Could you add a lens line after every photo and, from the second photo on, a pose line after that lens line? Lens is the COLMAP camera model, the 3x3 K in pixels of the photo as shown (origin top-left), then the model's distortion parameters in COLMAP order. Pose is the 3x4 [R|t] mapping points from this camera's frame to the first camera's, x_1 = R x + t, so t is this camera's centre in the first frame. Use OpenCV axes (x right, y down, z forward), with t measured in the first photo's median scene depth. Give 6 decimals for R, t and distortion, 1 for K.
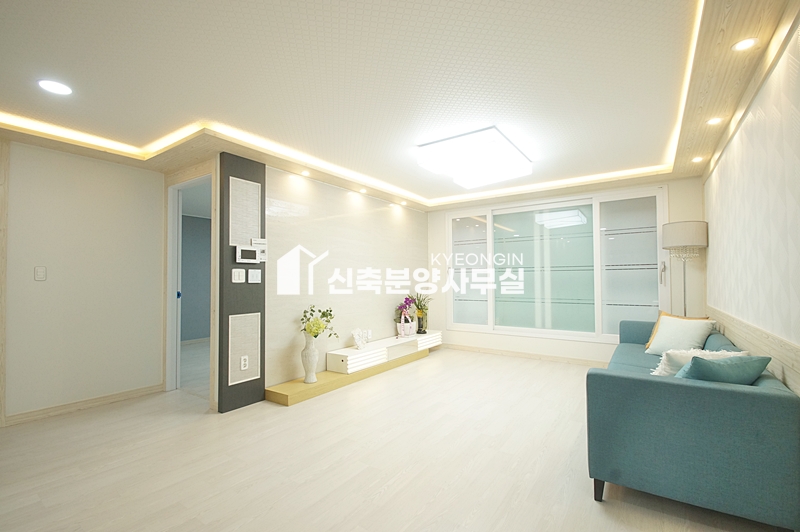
lens RADIAL K [[353.5, 0, 399.9], [0, 353.5, 270.0], [0, 0, 1]] dist [0.014236, -0.017138]
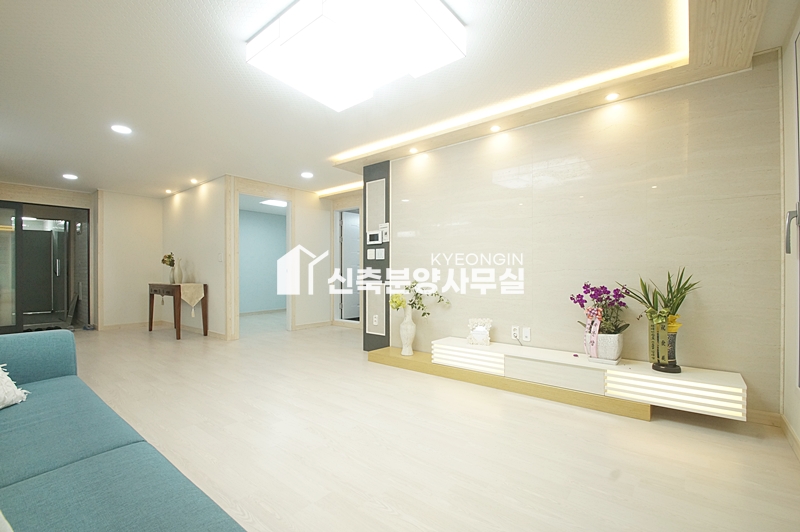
lens RADIAL K [[354.6, 0, 400.0], [0, 354.6, 266.0], [0, 0, 1]] dist [0.000039, -0.000024]
pose [[-0.064080, 0.000220, -0.997945, 0.805656], [0.032857, 0.999458, -0.001889, 0.061563], [0.997404, -0.032910, -0.064052, 1.088478]]
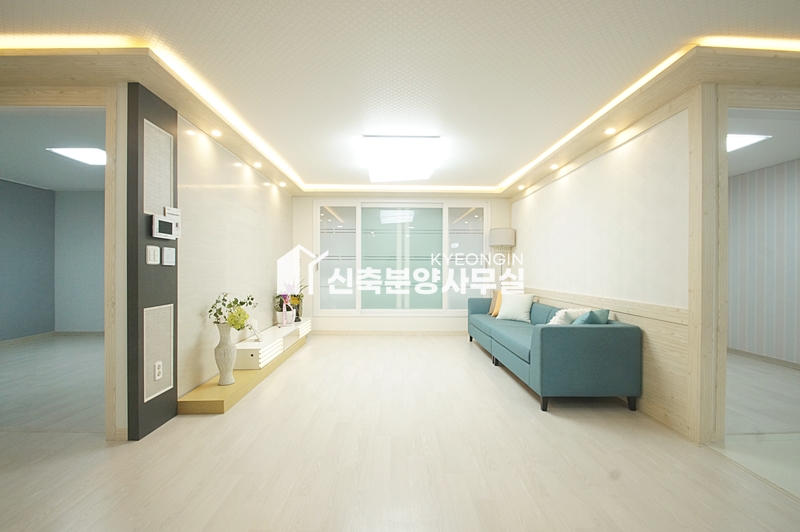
lens RADIAL K [[353.5, 0, 399.9], [0, 353.5, 270.0], [0, 0, 1]] dist [0.014236, -0.017138]
pose [[0.806633, 0.007800, 0.591001, -0.435113], [-0.024357, 0.999502, 0.020053, 0.018075], [-0.590551, -0.030571, 0.806421, 0.083284]]
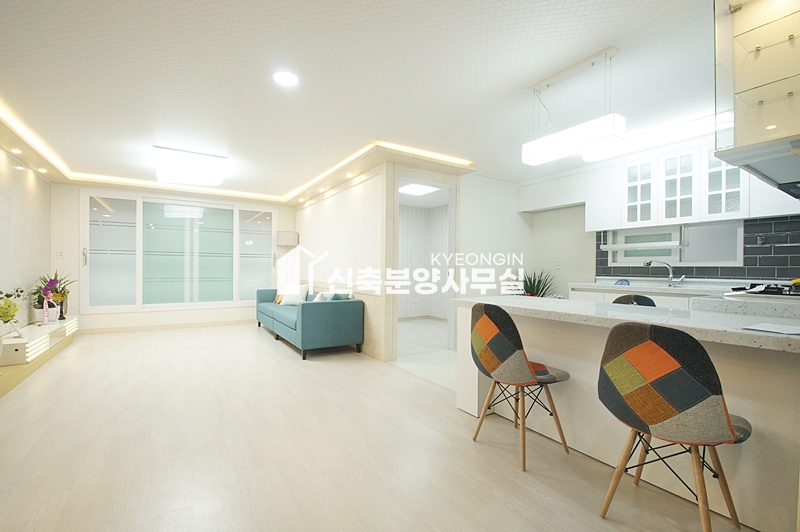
lens RADIAL K [[353.5, 0, 399.9], [0, 353.5, 270.0], [0, 0, 1]] dist [0.014236, -0.017138]
pose [[0.383560, 0.005428, 0.923500, -0.664948], [-0.035945, 0.999313, 0.009056, 0.021526], [-0.922816, -0.036668, 0.383491, -0.207339]]
